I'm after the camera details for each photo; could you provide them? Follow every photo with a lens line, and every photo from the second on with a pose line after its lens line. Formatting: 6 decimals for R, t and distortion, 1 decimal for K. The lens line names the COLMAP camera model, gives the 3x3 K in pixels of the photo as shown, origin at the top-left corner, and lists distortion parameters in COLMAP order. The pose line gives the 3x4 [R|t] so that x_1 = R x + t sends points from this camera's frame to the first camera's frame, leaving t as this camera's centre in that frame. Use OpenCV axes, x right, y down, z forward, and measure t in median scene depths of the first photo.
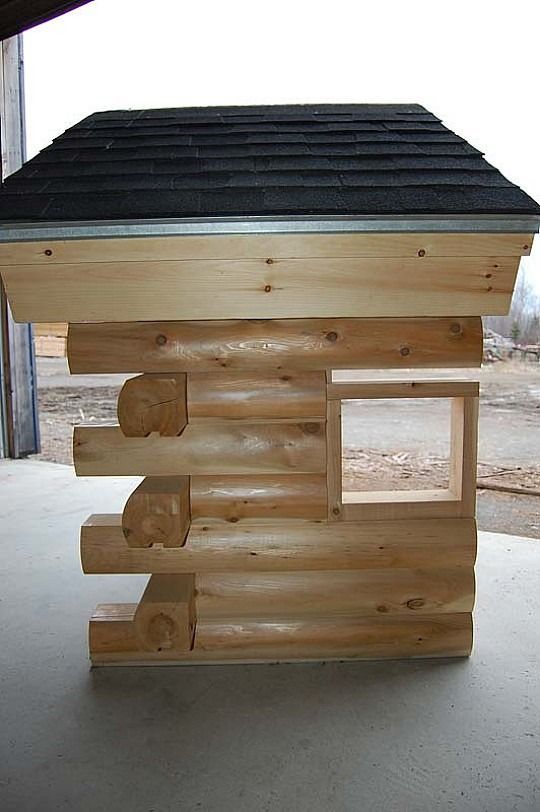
lens RADIAL K [[633.9, 0, 270.0], [0, 633.9, 406.0], [0, 0, 1]] dist [-0.092633, 0.035390]
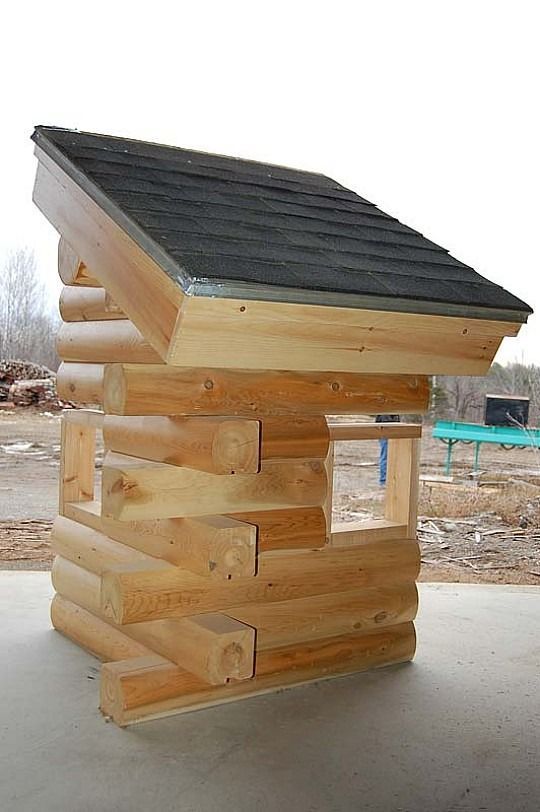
lens RADIAL K [[896.0, 0, 270.0], [0, 896.0, 406.0], [0, 0, 1]] dist [-0.058300, 0.002860]
pose [[0.821949, 0.019395, 0.569231, -0.898321], [0.022875, 0.997490, -0.067017, 0.032278], [-0.569102, 0.068106, 0.819442, -0.267860]]
